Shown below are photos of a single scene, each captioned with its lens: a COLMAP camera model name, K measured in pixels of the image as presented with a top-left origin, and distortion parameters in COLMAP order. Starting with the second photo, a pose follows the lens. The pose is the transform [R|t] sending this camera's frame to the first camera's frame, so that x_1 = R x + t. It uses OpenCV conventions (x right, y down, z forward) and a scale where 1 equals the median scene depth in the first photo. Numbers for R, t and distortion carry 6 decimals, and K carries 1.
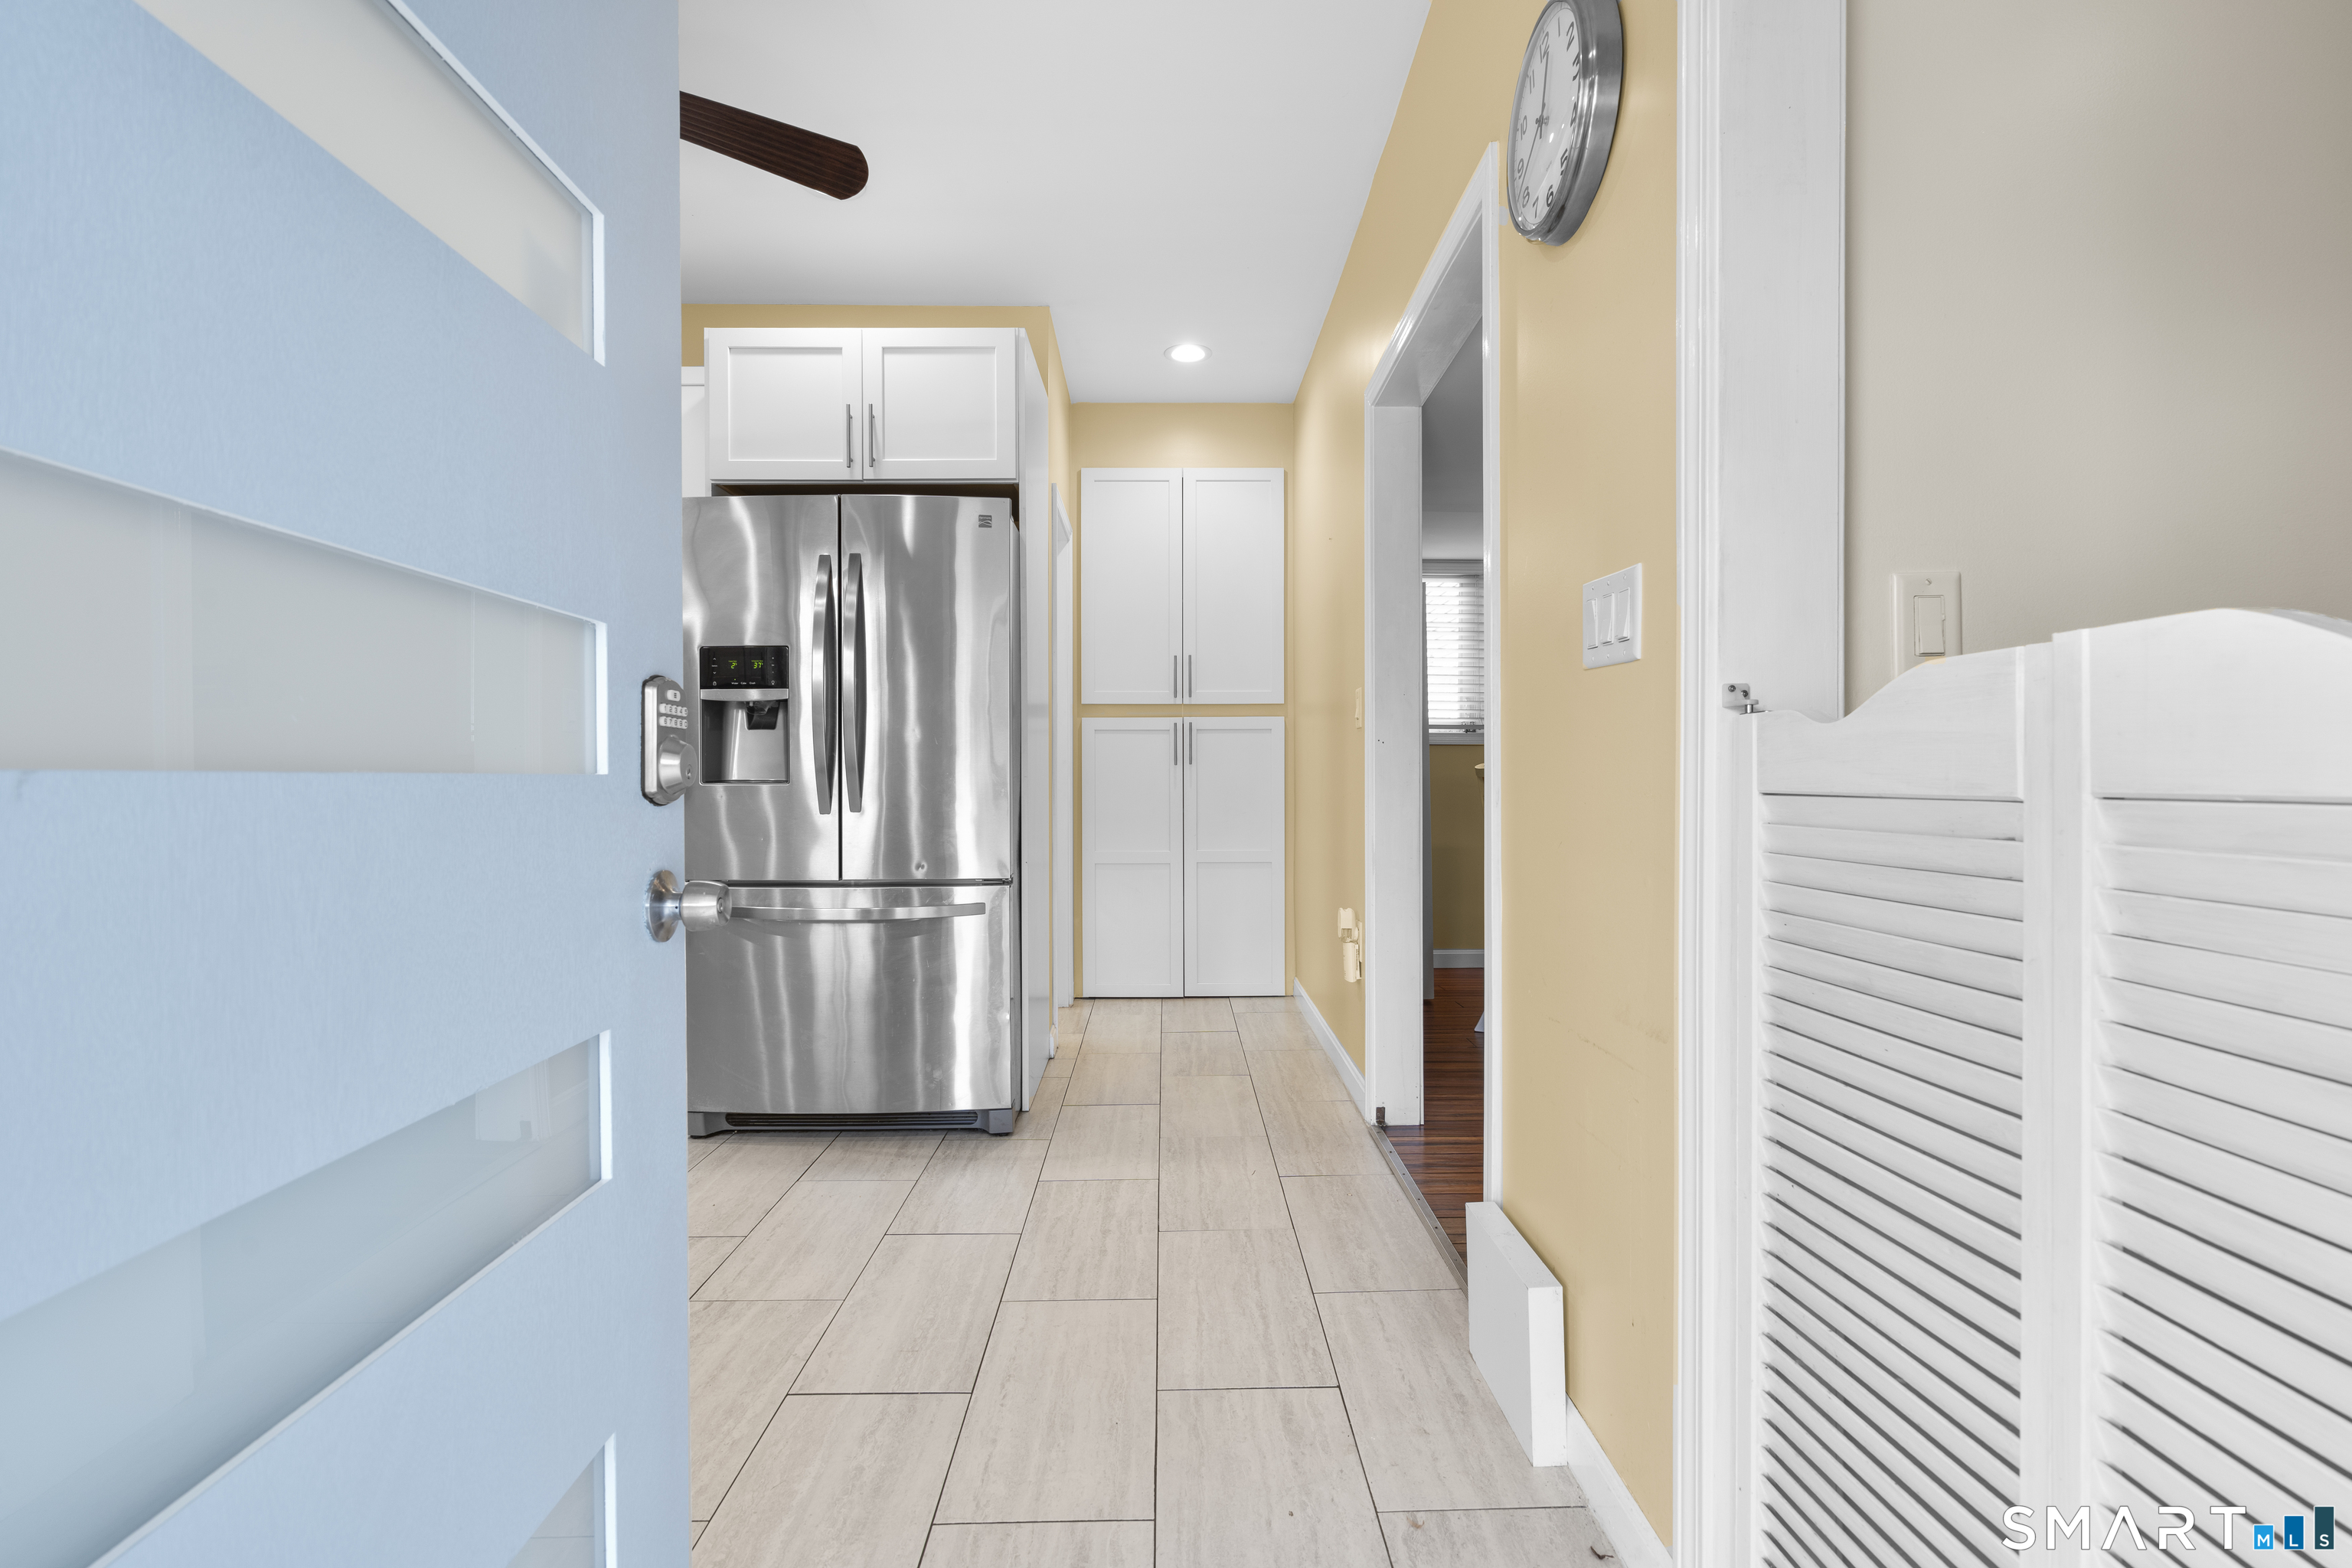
lens RADIAL K [[1065.1, 0, 1176.0], [0, 1065.1, 784.0], [0, 0, 1]] dist [-0.000454, -0.000127]
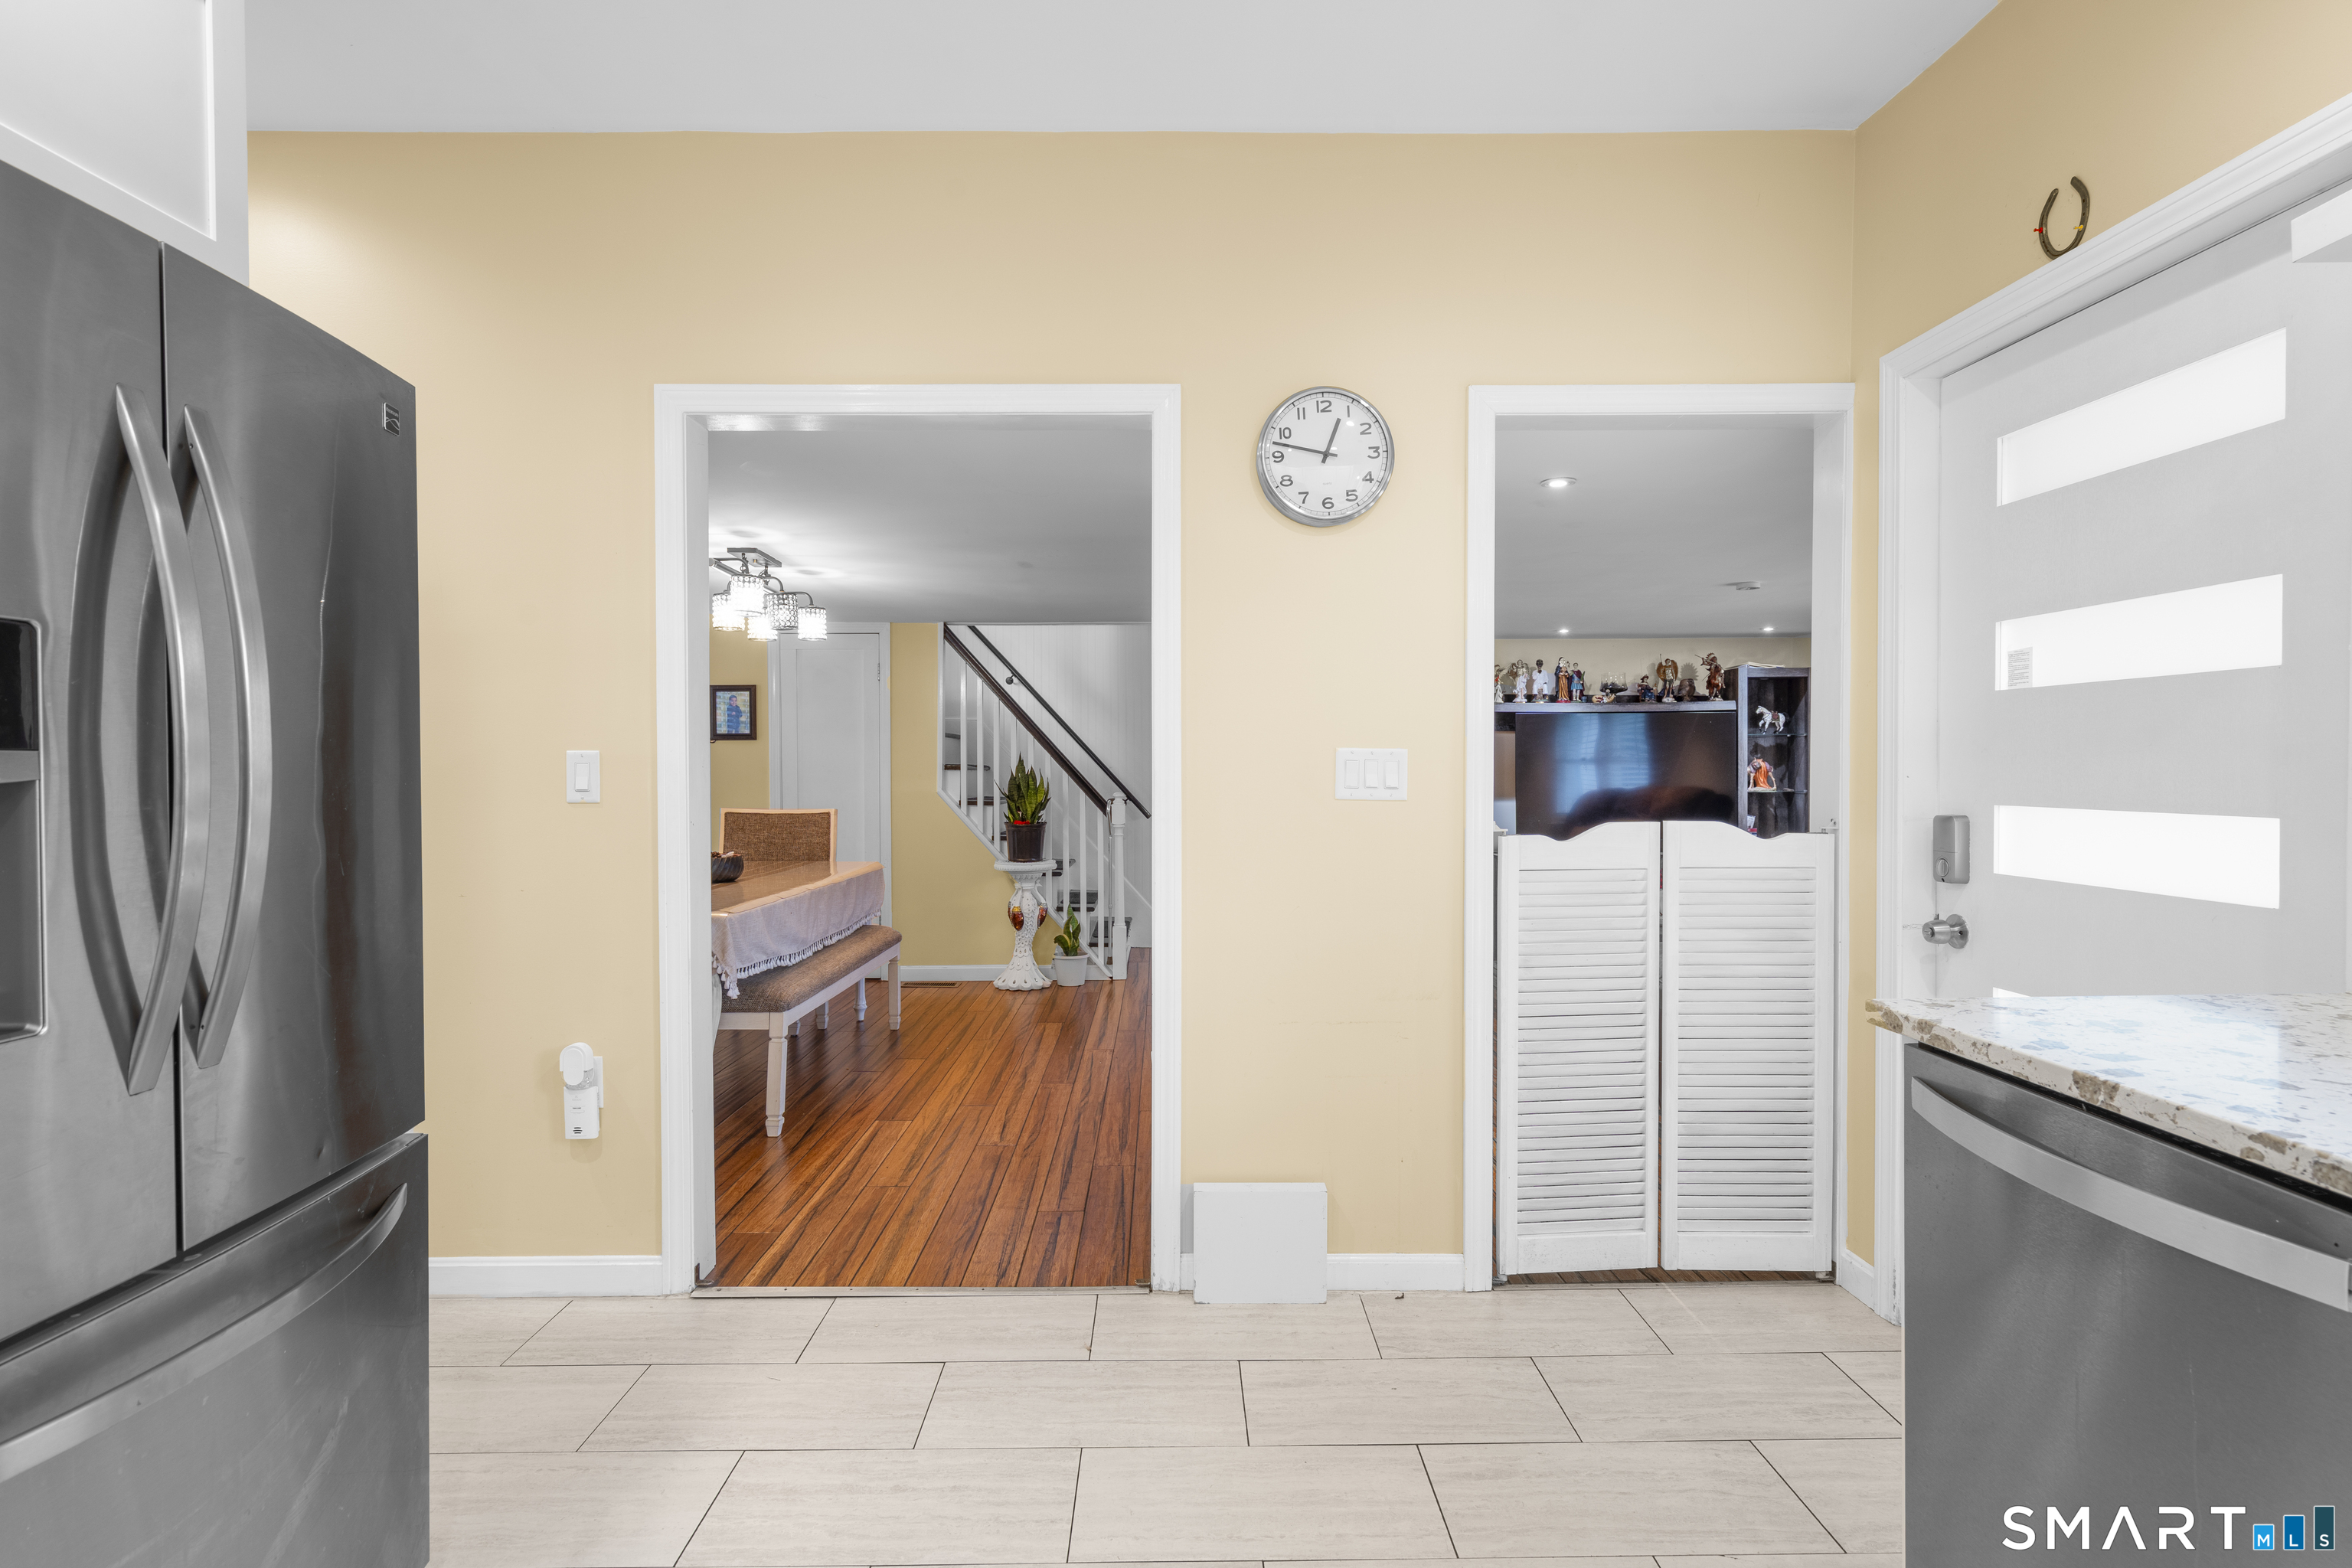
lens RADIAL K [[1169.5, 0, 1176.0], [0, 1169.5, 784.0], [0, 0, 1]] dist [-0.000173, 0.000064]
pose [[0.003411, -0.012515, 0.999916, -0.952606], [0.013511, 0.999831, 0.012468, -0.104058], [-0.999903, 0.013467, 0.003579, 0.827854]]
